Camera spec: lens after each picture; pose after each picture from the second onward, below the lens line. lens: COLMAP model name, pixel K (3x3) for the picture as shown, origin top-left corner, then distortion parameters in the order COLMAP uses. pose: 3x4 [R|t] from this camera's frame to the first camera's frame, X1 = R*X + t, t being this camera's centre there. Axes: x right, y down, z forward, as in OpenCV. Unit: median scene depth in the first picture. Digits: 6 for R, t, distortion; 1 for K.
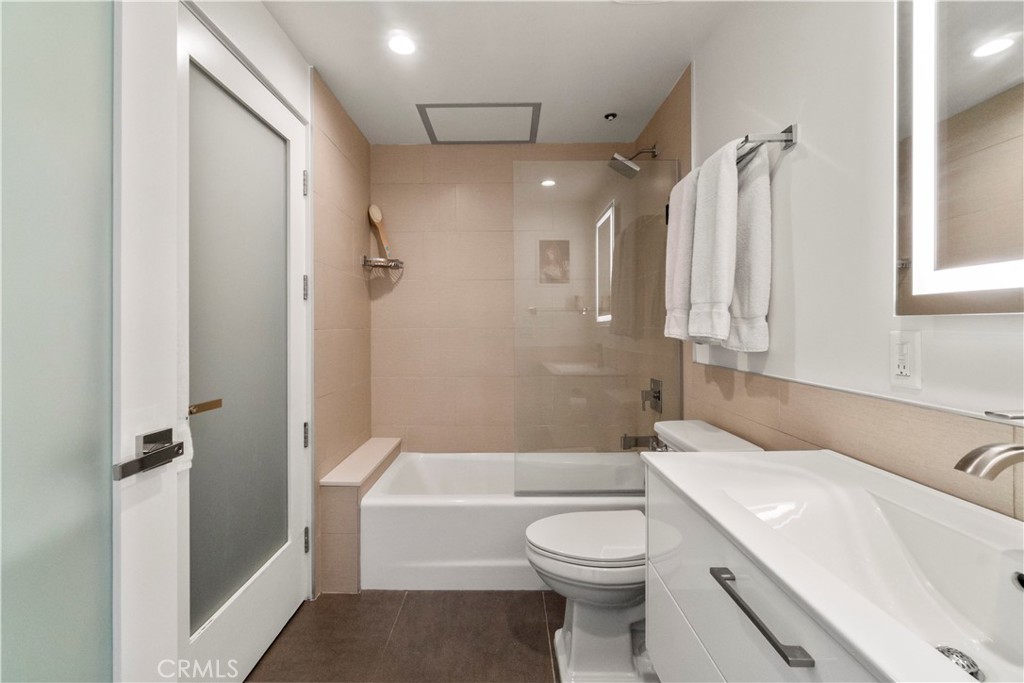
lens RADIAL K [[445.2, 0, 513.1], [0, 445.2, 332.3], [0, 0, 1]] dist [0.003035, 0.002088]
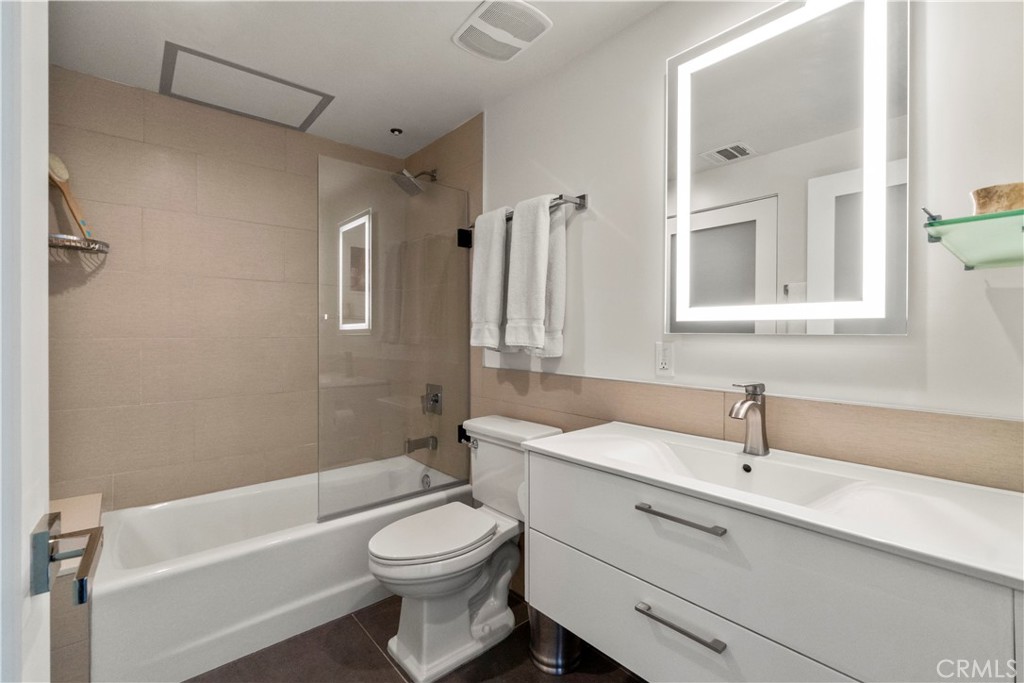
lens RADIAL K [[445.2, 0, 516.9], [0, 445.2, 340.2], [0, 0, 1]] dist [0.003035, 0.002088]
pose [[0.762983, -0.006864, 0.646382, -0.331373], [0.004036, 0.999975, 0.005856, -0.011450], [-0.646406, -0.001859, 0.762991, 0.051726]]
